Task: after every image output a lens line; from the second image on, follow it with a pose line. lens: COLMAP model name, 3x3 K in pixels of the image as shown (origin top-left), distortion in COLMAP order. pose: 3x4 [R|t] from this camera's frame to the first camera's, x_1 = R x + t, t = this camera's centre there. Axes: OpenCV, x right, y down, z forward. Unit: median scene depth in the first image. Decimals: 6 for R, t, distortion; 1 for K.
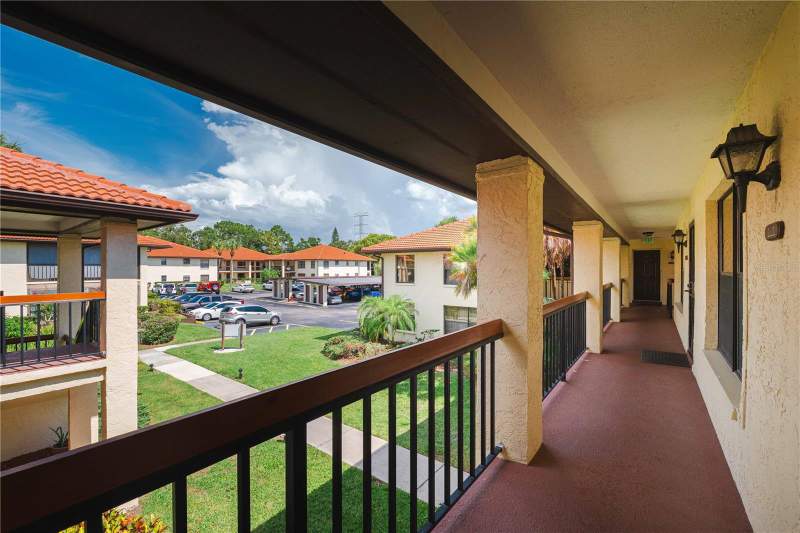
lens RADIAL K [[327.2, 0, 407.4], [0, 327.2, 269.0], [0, 0, 1]] dist [-0.010152, -0.000090]
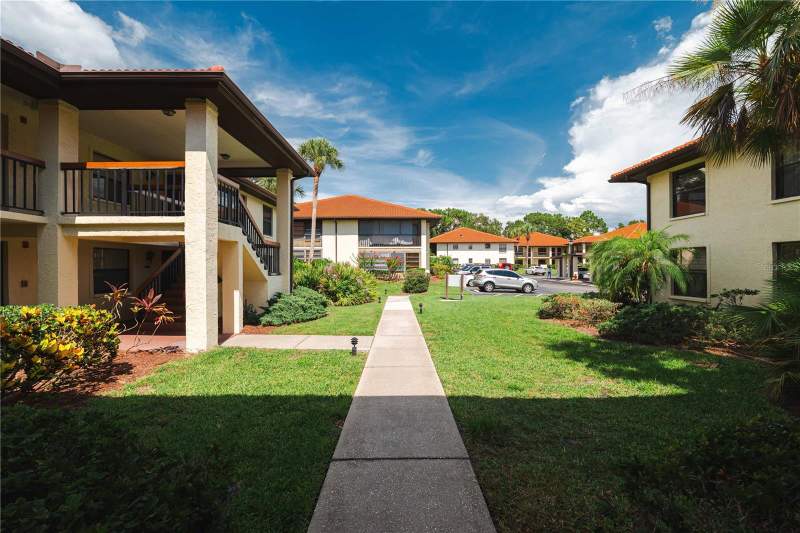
lens RADIAL K [[327.2, 0, 402.8], [0, 327.2, 265.5], [0, 0, 1]] dist [-0.010152, -0.000090]
pose [[0.602936, -0.004368, -0.797777, 0.058356], [0.007058, 0.999975, -0.000140, 0.051062], [0.797758, -0.005546, 0.602952, 0.100294]]
